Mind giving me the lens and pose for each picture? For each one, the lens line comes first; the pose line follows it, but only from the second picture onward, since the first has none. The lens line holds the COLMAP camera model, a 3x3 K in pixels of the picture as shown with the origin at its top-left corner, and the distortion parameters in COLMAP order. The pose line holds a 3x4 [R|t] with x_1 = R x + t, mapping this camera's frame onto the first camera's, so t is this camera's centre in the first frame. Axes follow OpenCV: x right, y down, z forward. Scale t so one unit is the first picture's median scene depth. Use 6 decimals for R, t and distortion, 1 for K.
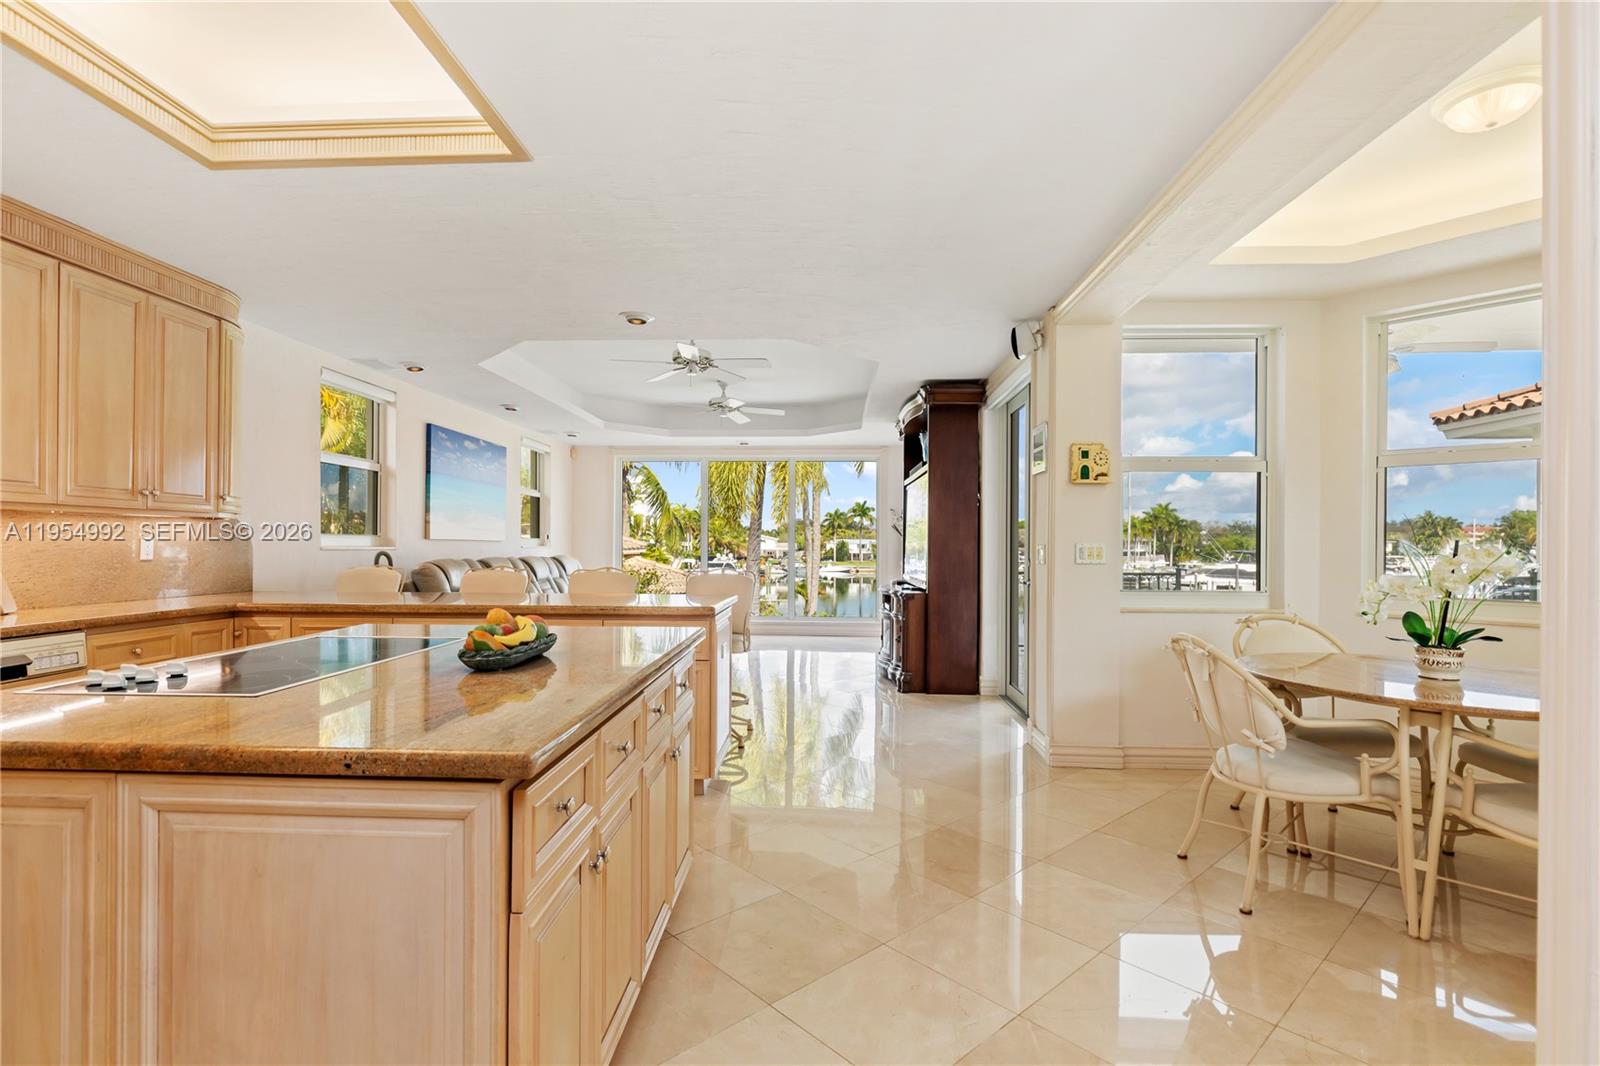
lens RADIAL K [[747.2, 0, 786.9], [0, 747.2, 543.6], [0, 0, 1]] dist [-0.002257, -0.000577]
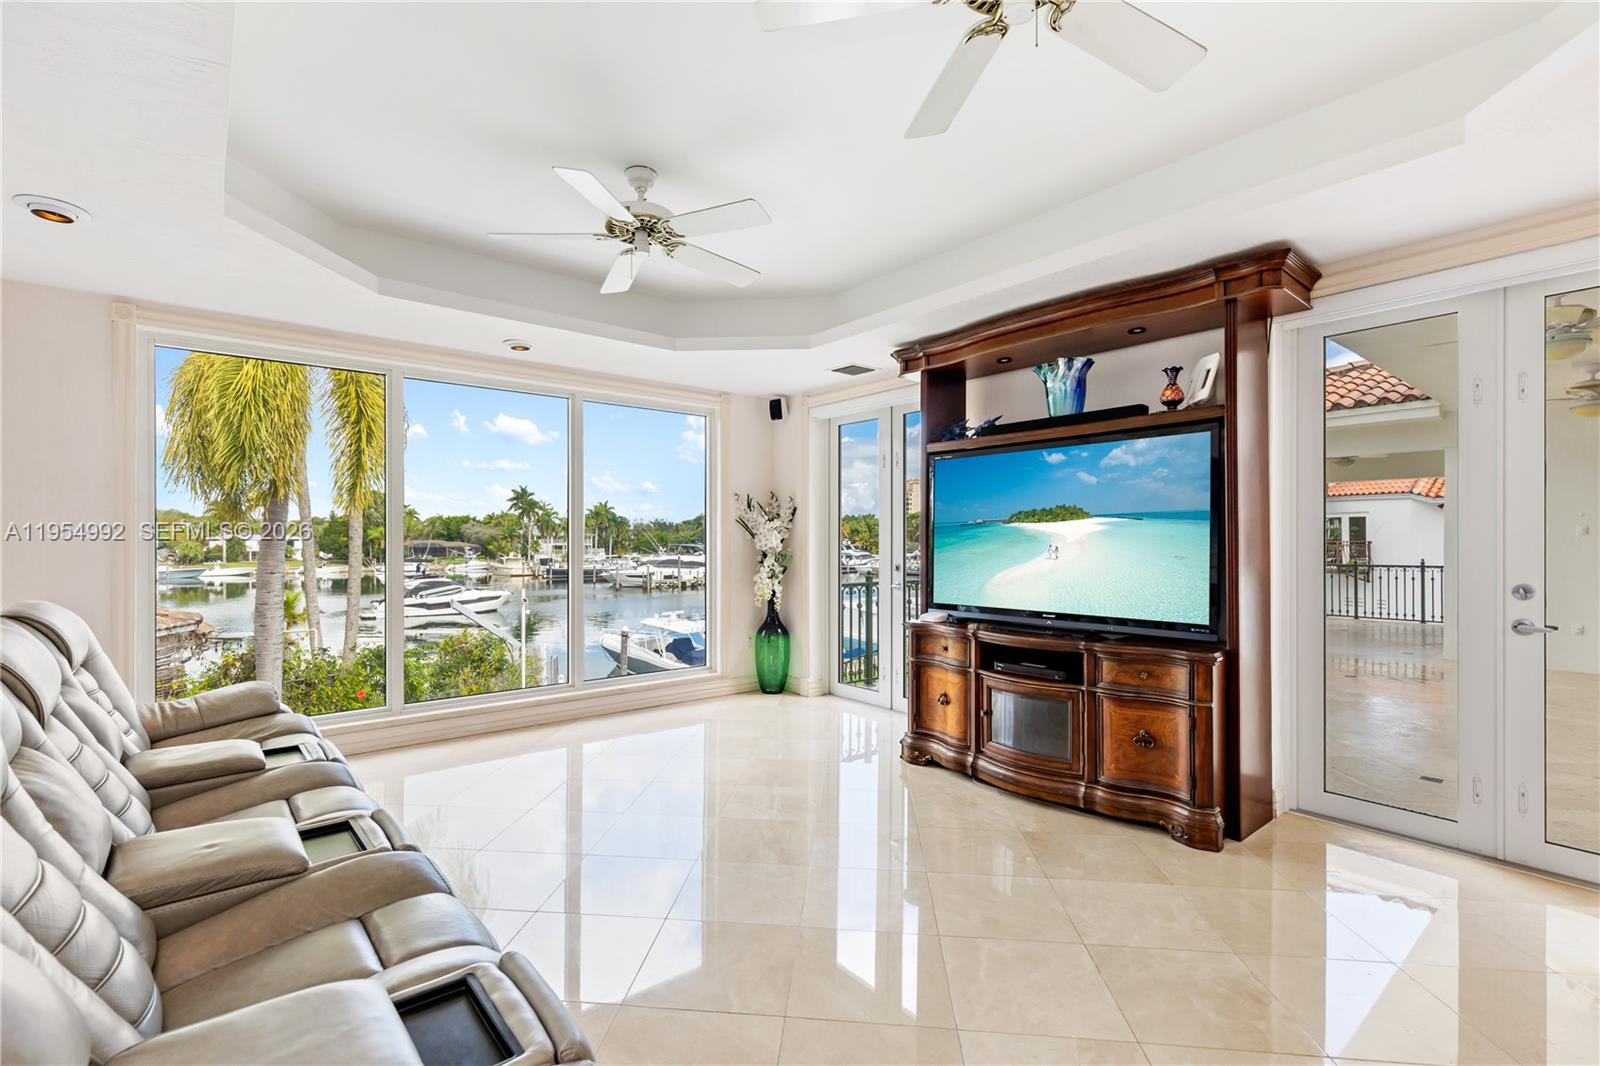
lens RADIAL K [[718.7, 0, 787.9], [0, 718.7, 534.2], [0, 0, 1]] dist [0.006185, -0.000781]
pose [[0.736324, -0.000238, 0.676629, -0.394045], [0.003954, 0.999984, -0.003951, -0.014416], [-0.676617, 0.005584, 0.736314, 0.844275]]
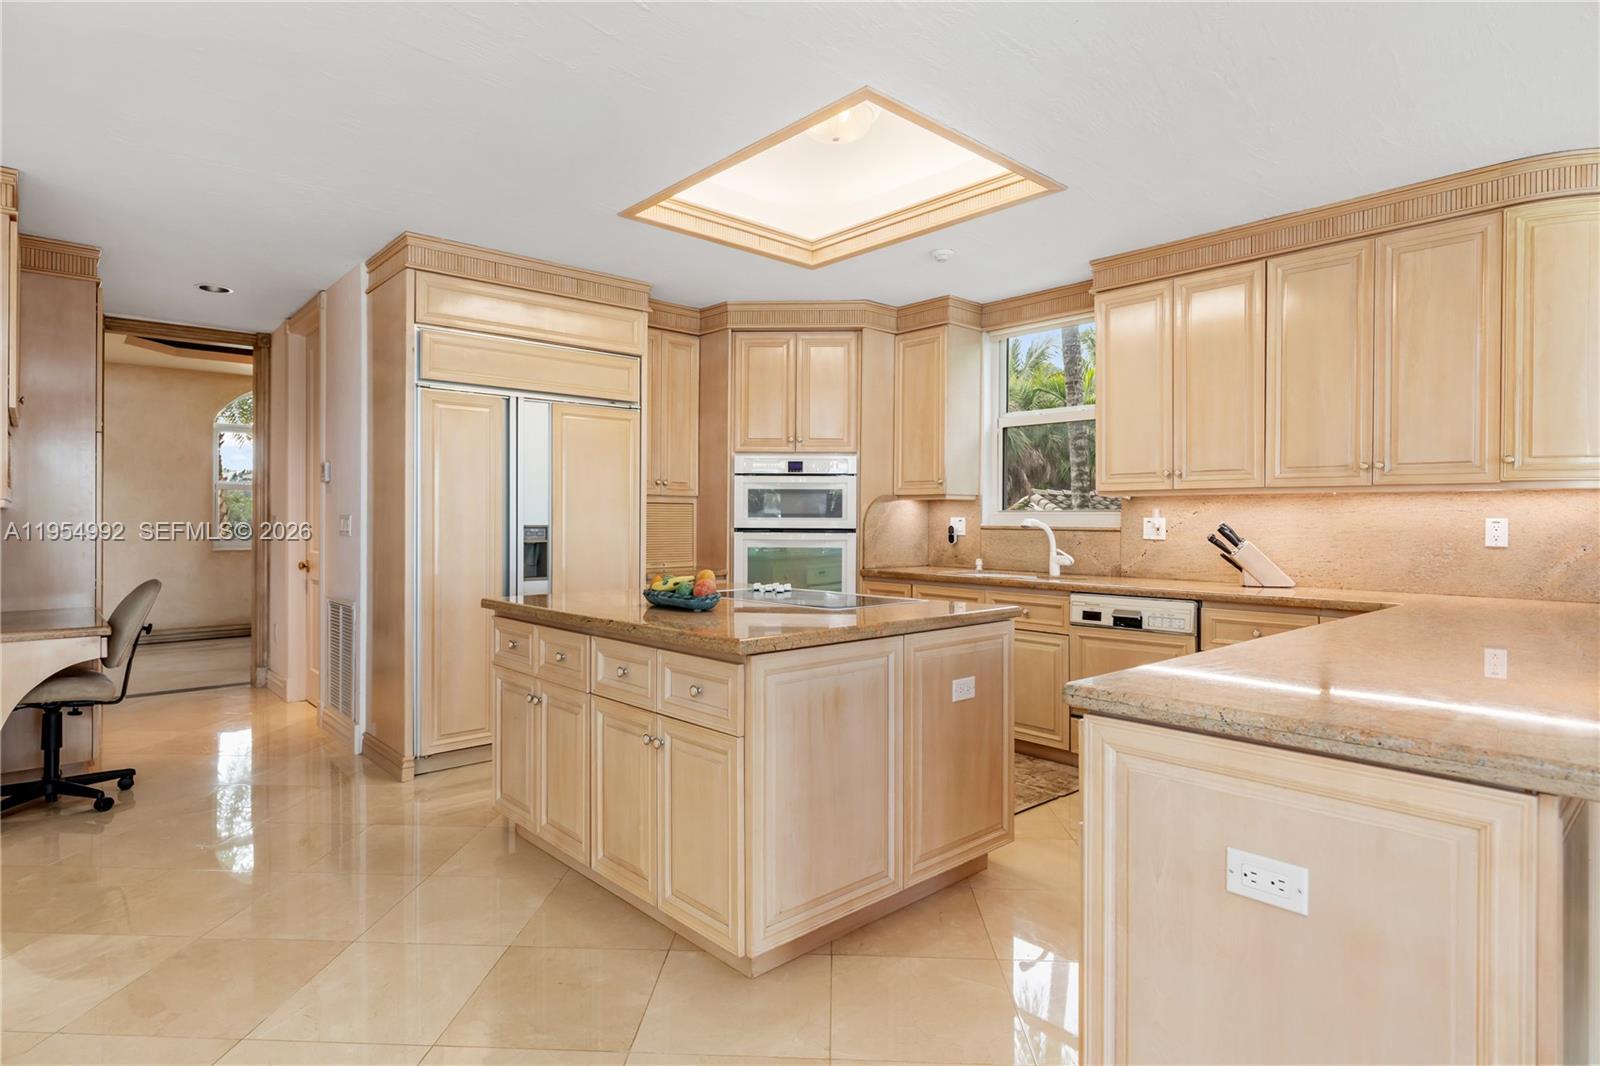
lens RADIAL K [[861.5, 0, 800.0], [0, 861.5, 533.0], [0, 0, 1]] dist [0.000796, -0.000087]
pose [[-0.702908, 0.008061, -0.711235, 0.188497], [-0.004369, 0.999868, 0.015651, -0.002023], [0.711267, 0.014109, -0.702780, 0.704681]]
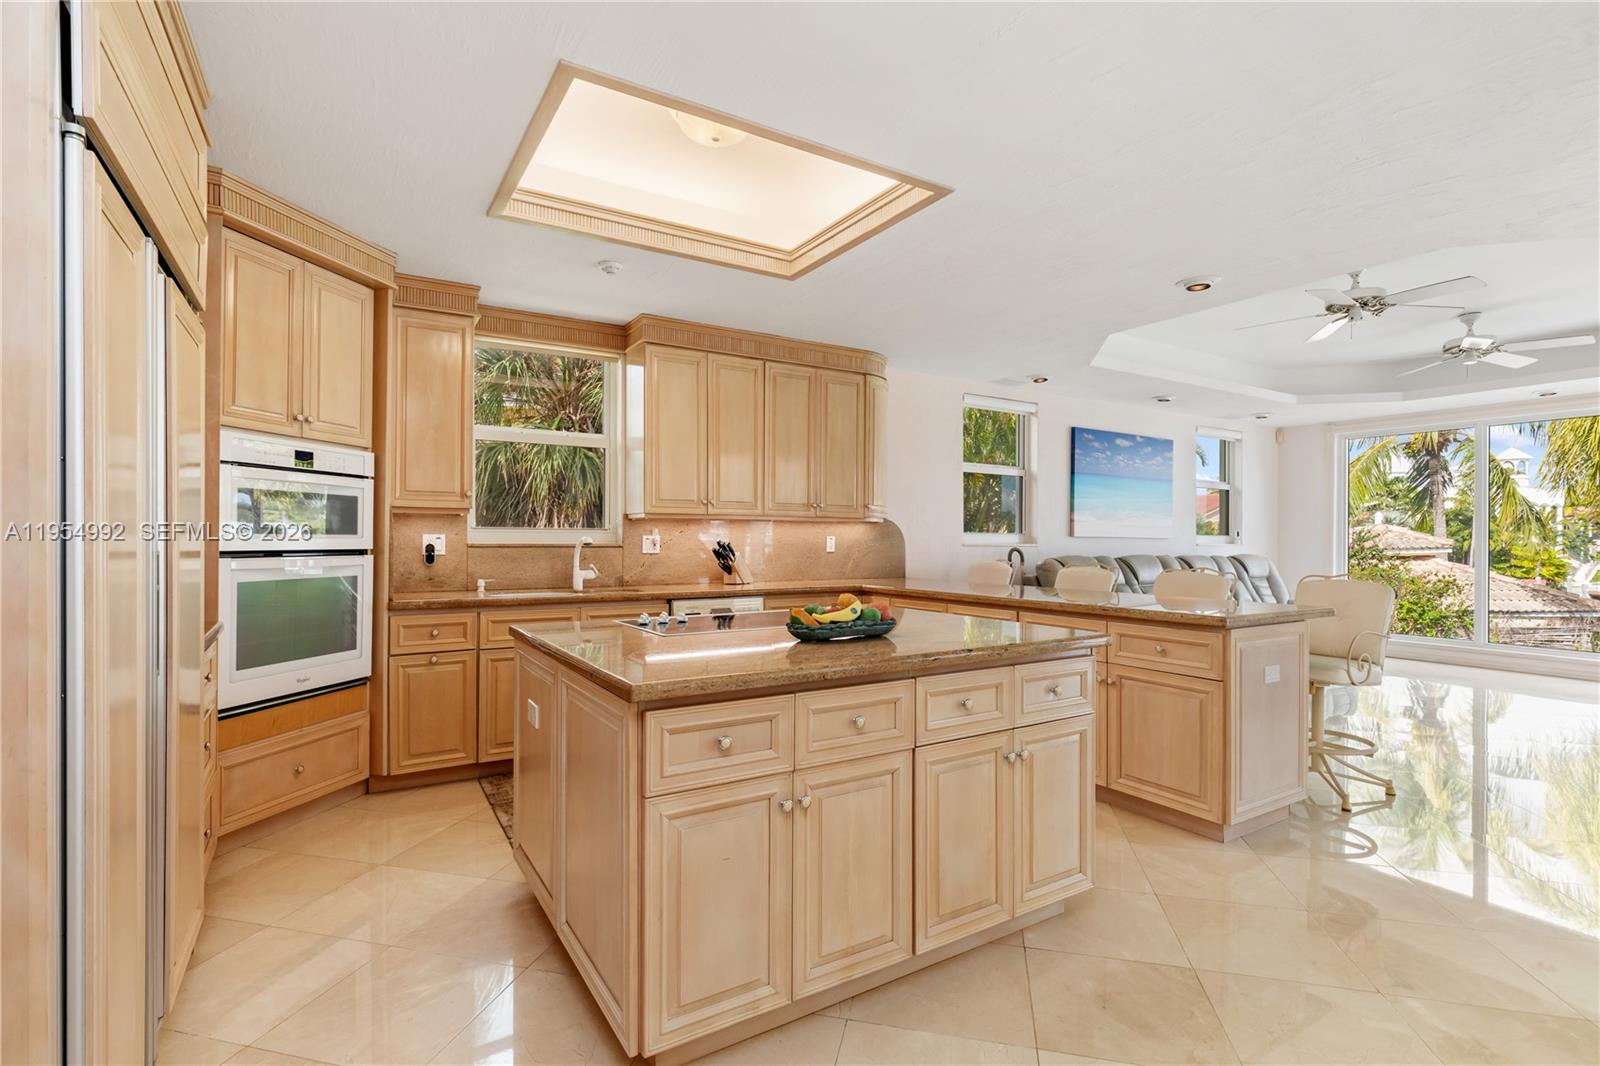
lens RADIAL K [[747.2, 0, 786.9], [0, 747.2, 543.6], [0, 0, 1]] dist [-0.002257, -0.000577]
pose [[0.561099, 0.004181, -0.827738, 0.180647], [-0.001690, 0.999991, 0.003905, 0.000152], [0.827747, -0.000792, 0.561101, 0.077417]]
